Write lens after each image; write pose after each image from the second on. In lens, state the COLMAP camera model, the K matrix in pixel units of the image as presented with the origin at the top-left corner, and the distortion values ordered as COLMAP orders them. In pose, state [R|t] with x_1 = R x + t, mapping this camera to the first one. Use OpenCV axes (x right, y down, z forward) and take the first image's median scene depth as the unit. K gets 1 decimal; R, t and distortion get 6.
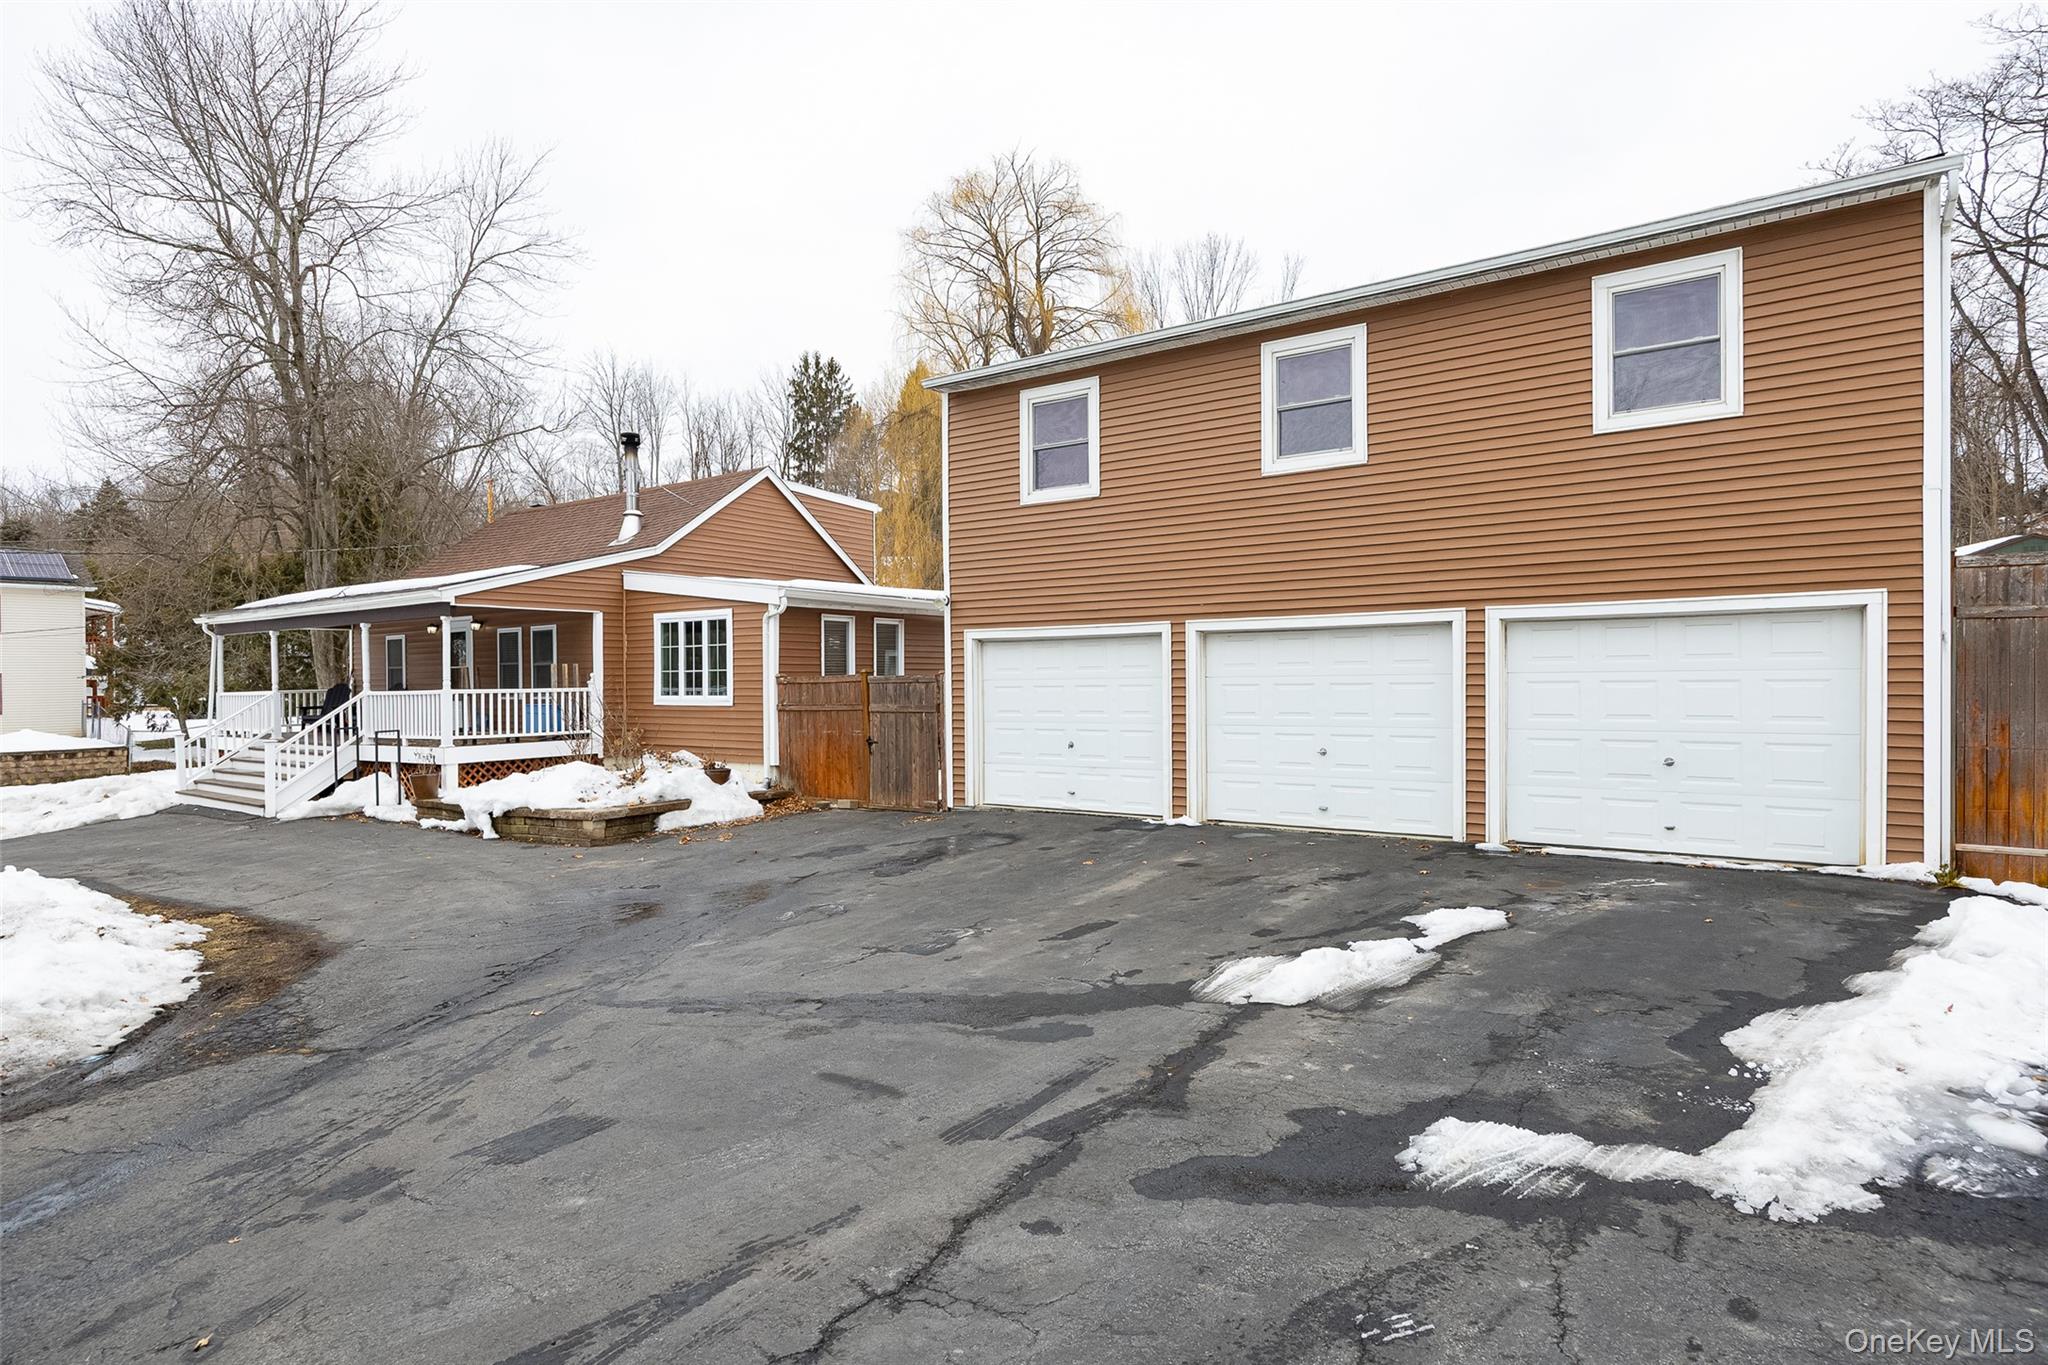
lens RADIAL K [[1096.8, 0, 1043.8], [0, 1096.8, 689.4], [0, 0, 1]] dist [0.000292, -0.000864]
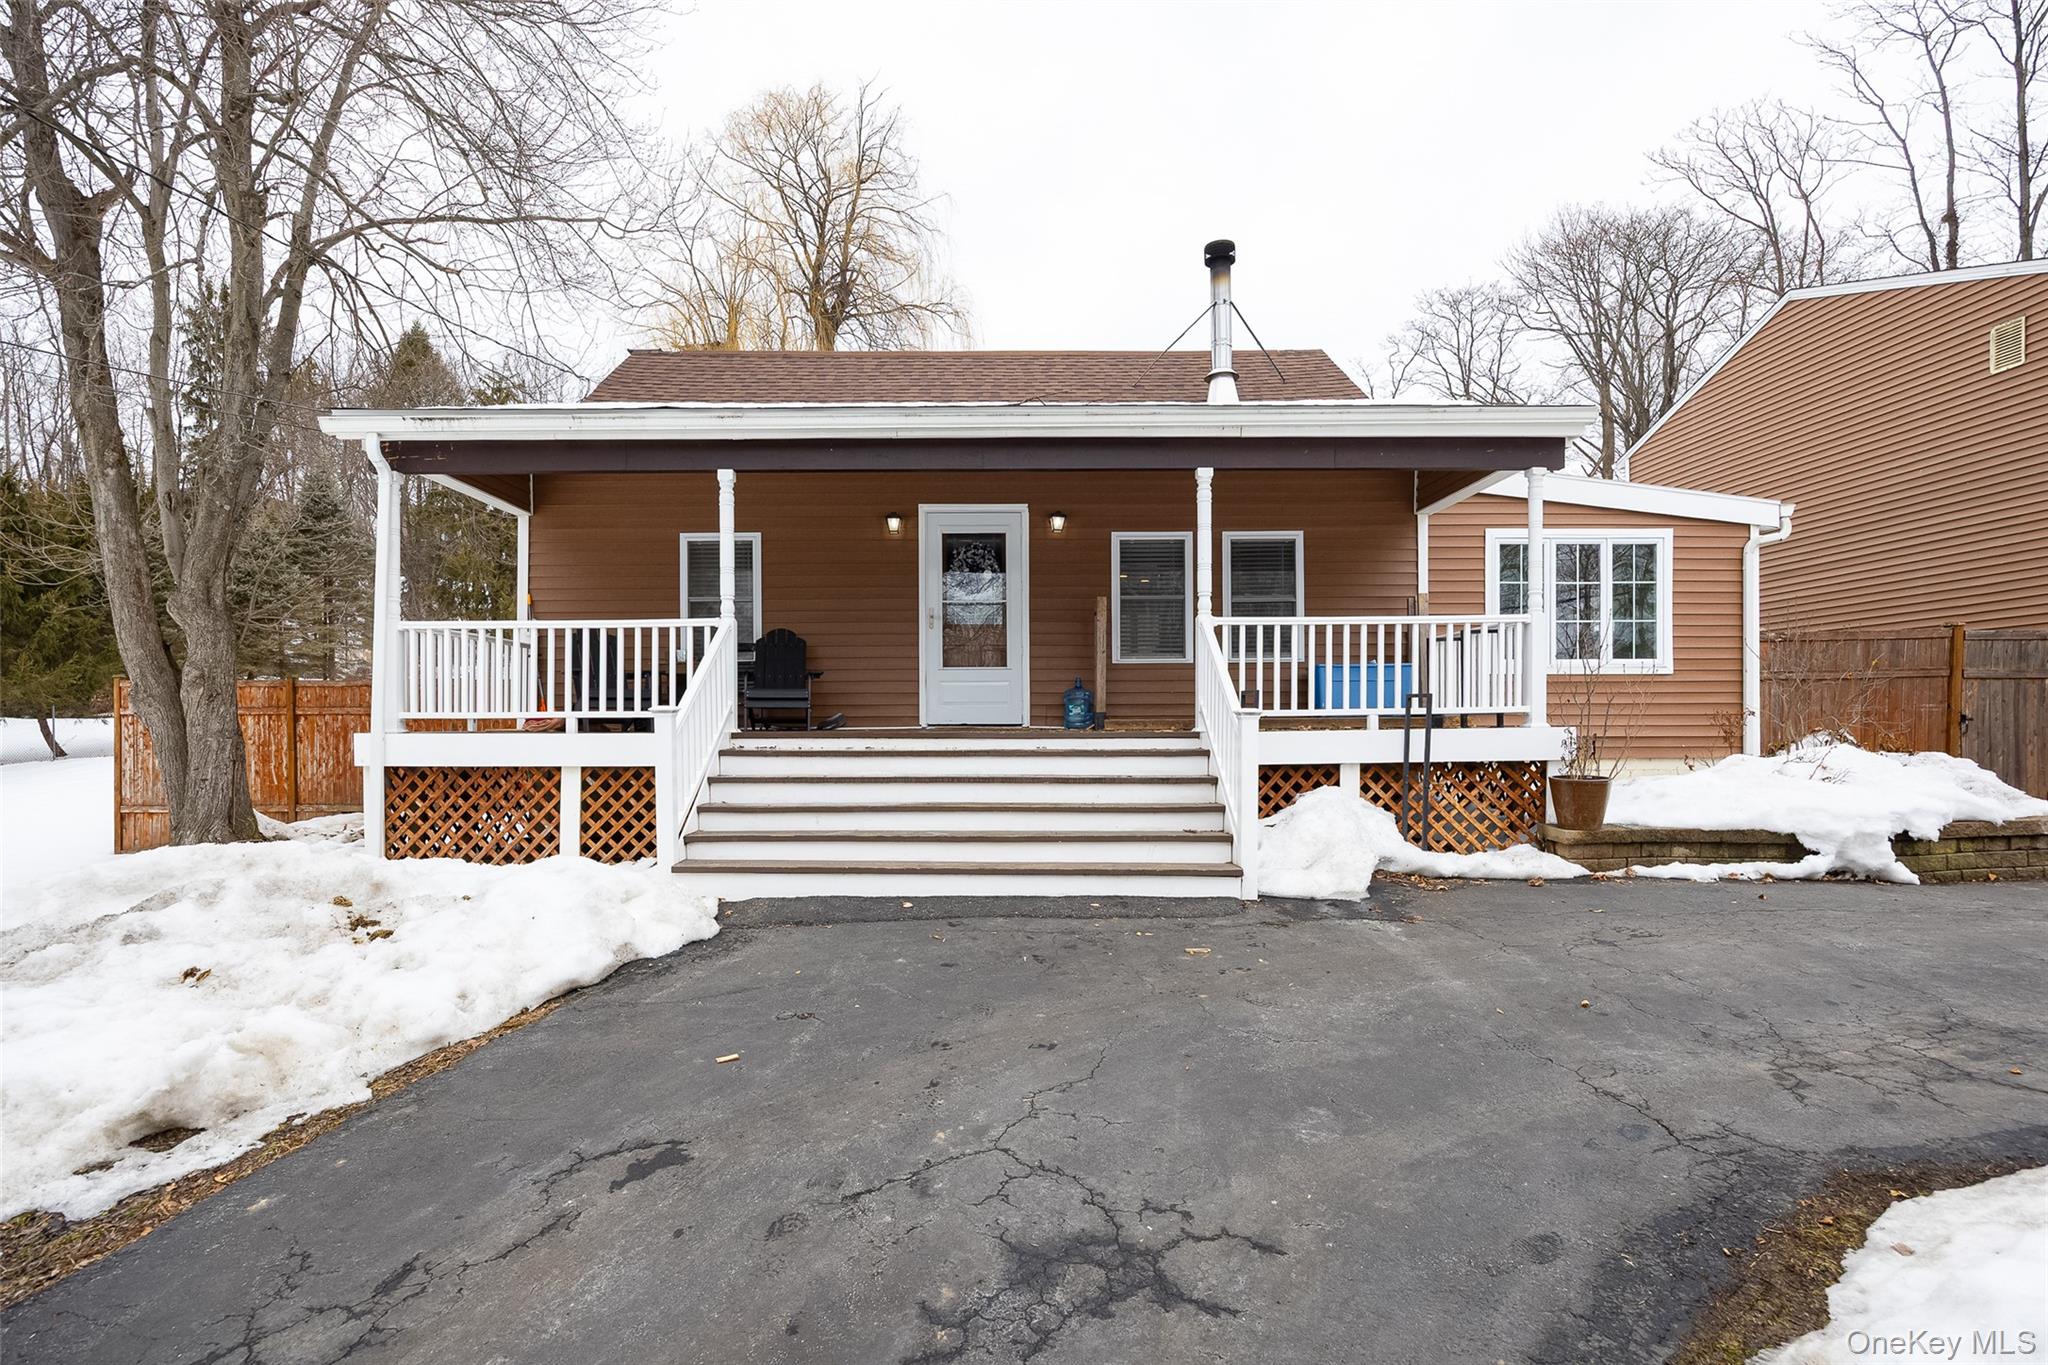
lens RADIAL K [[1038.3, 0, 996.0], [0, 1038.3, 741.4], [0, 0, 1]] dist [-0.004183, -0.001889]
pose [[0.814407, 0.002490, 0.580288, -0.971654], [0.002036, 0.999972, -0.007148, 0.059088], [-0.580290, 0.007003, 0.814380, 0.715147]]
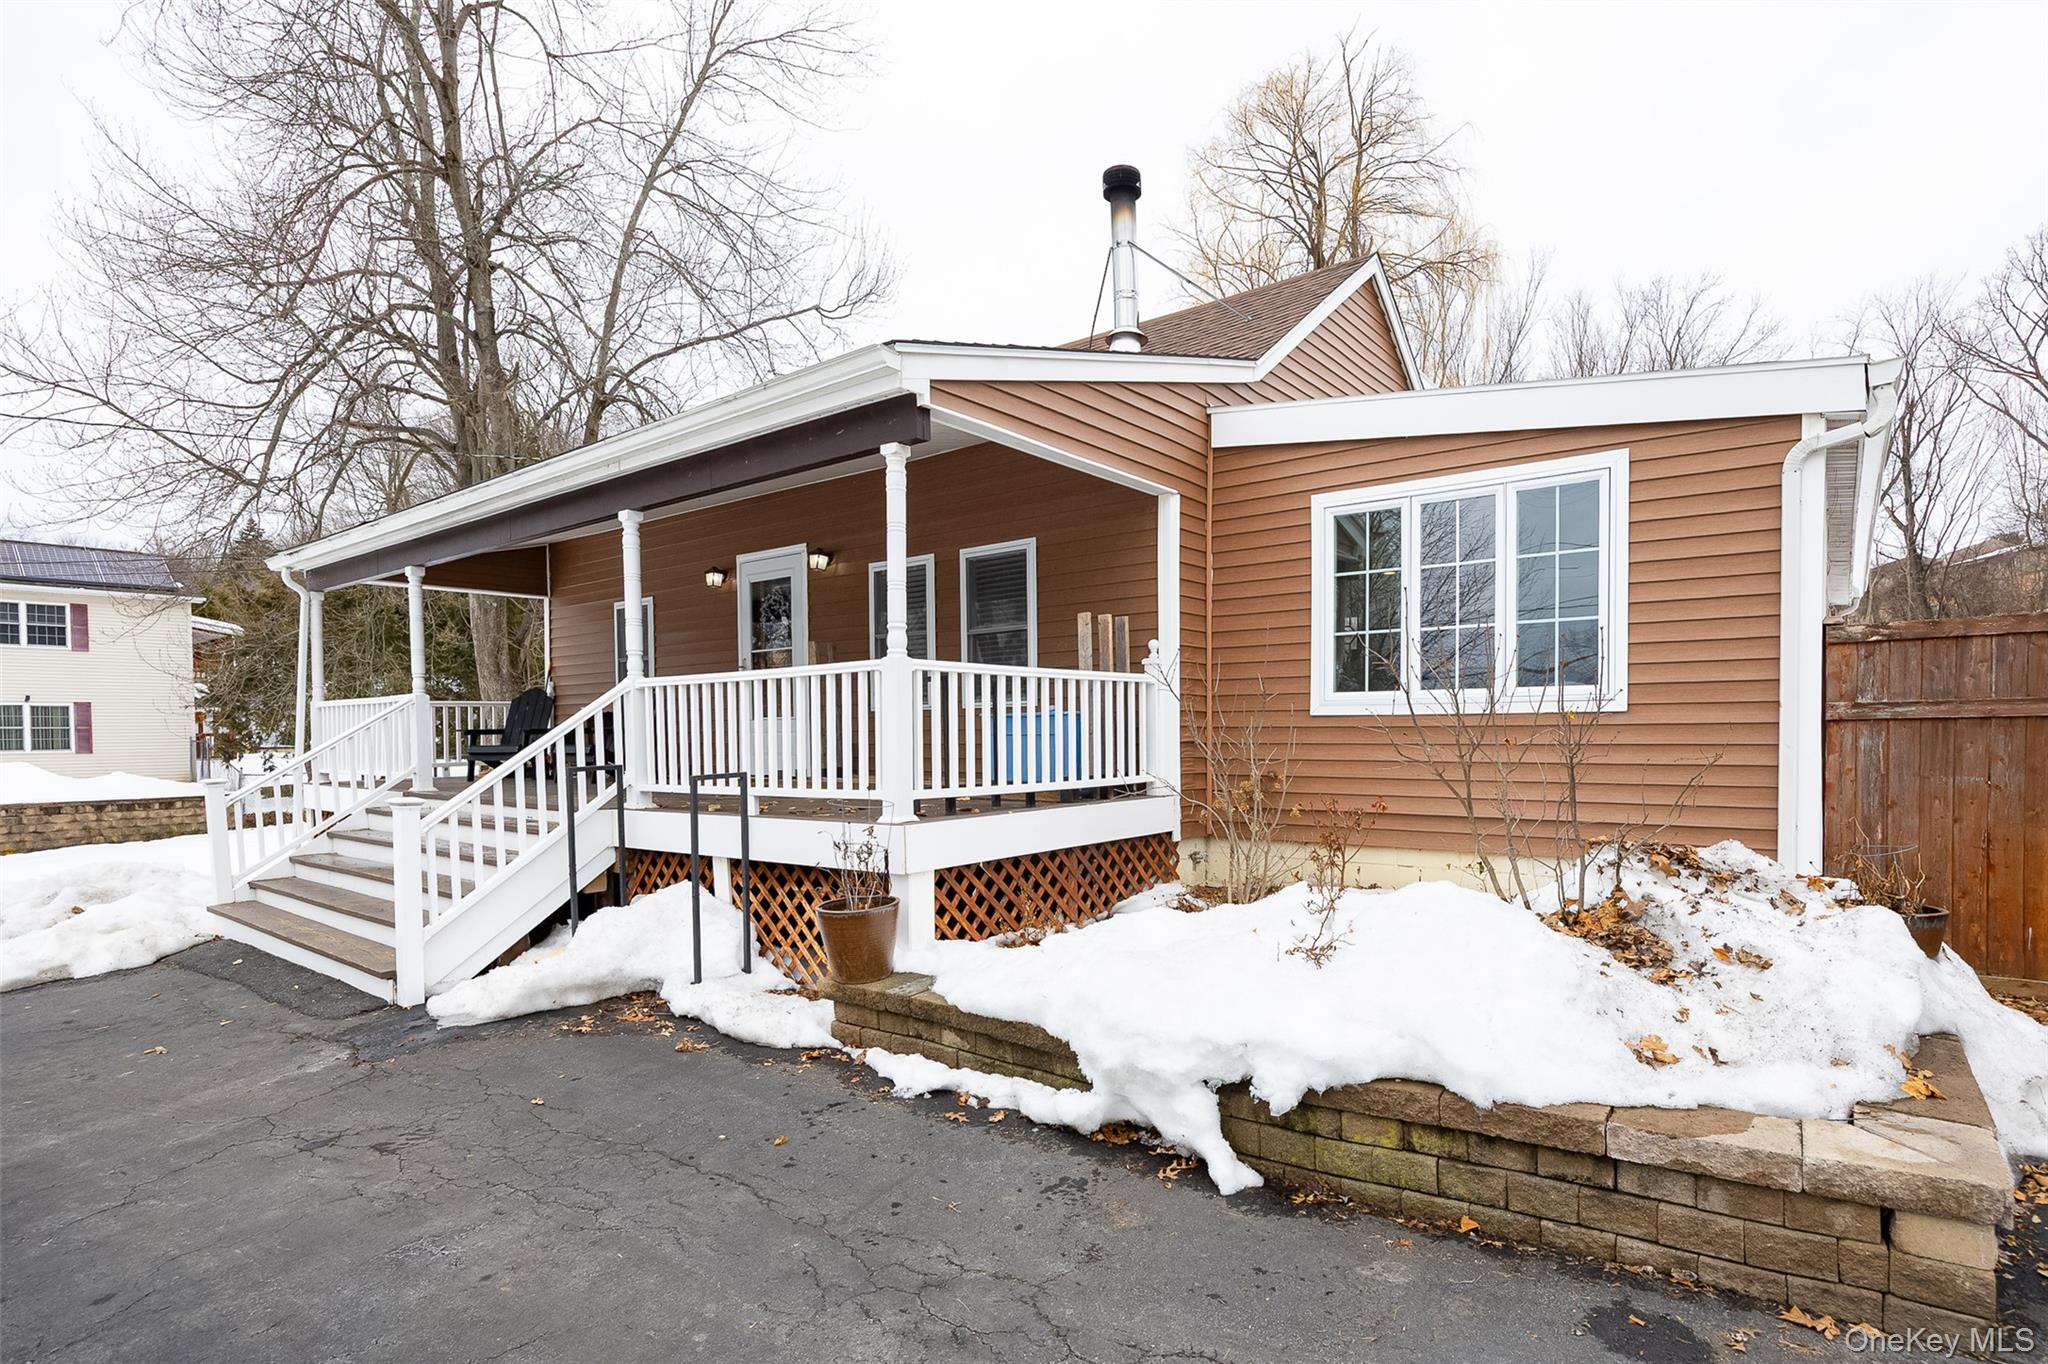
lens RADIAL K [[1025.2, 0, 1093.2], [0, 1025.2, 764.6], [0, 0, 1]] dist [-0.010549, -0.000023]
pose [[0.999644, 0.004125, -0.026366, -0.448564], [-0.003502, 0.999715, 0.023620, 0.025066], [0.026456, -0.023520, 0.999373, 0.638688]]
